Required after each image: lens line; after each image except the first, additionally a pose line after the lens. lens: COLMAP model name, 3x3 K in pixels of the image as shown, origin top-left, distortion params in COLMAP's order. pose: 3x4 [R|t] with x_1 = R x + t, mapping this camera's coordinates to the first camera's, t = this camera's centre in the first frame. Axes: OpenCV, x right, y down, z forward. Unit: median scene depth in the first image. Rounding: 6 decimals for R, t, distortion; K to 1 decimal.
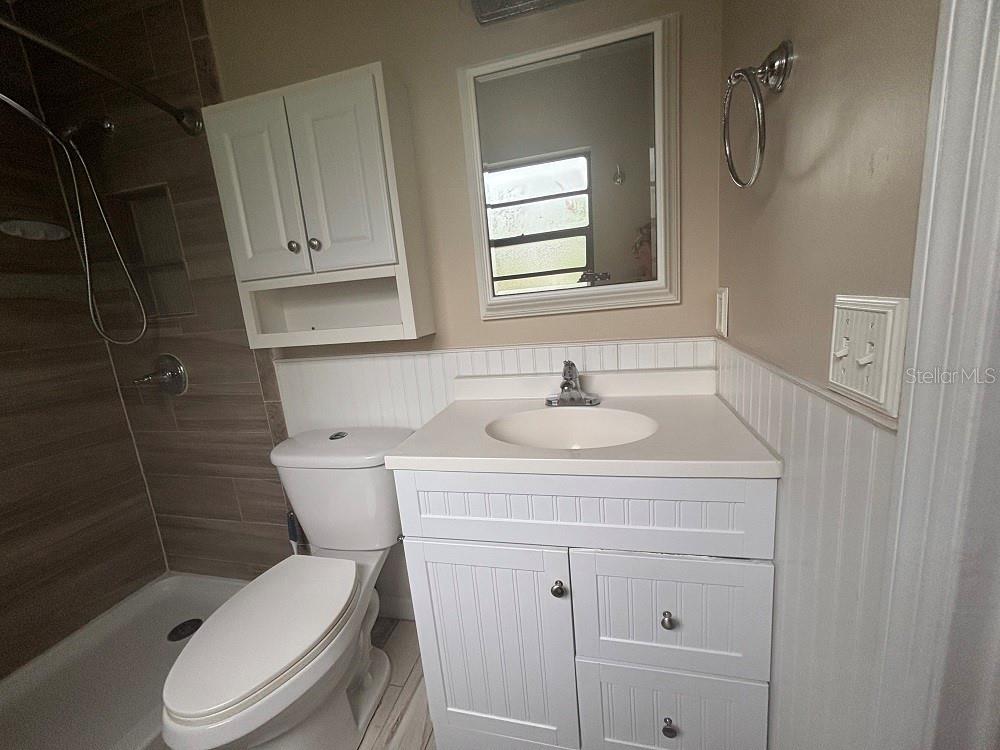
lens RADIAL K [[404.3, 0, 500.8], [0, 404.3, 376.1], [0, 0, 1]] dist [0.001157, 0.000119]
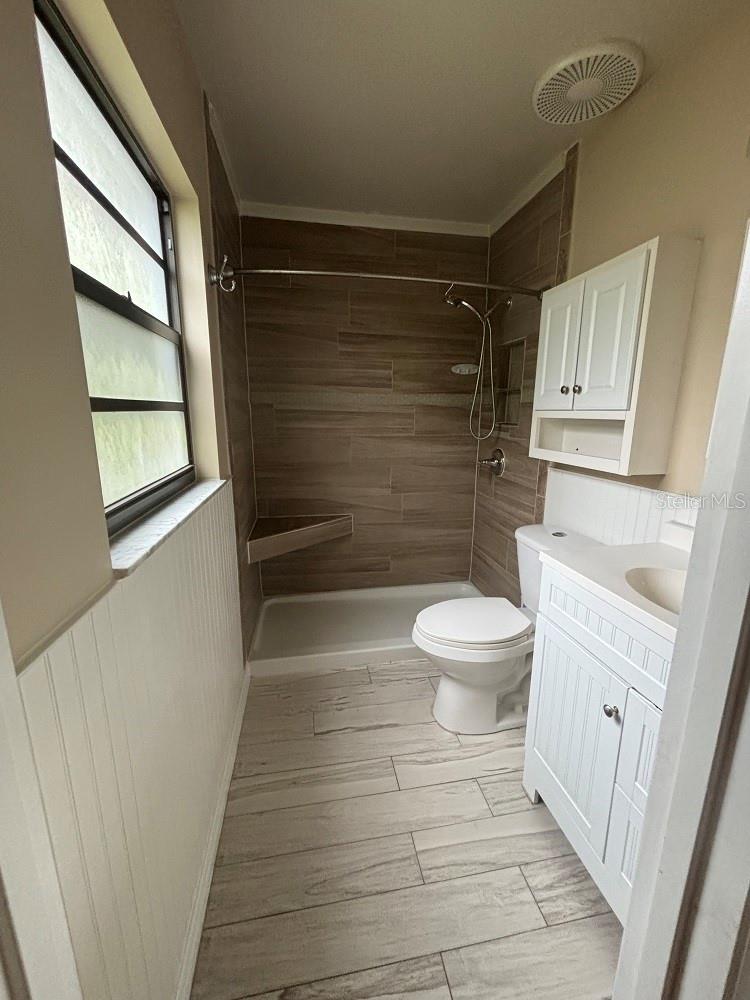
lens RADIAL K [[404.3, 0, 374.0], [0, 404.3, 499.1], [0, 0, 1]] dist [0.001157, 0.000119]
pose [[0.414349, 0.275028, -0.867568, 0.439863], [-0.215224, 0.955820, 0.200215, -0.091680], [0.884304, 0.103763, 0.455236, -0.126567]]
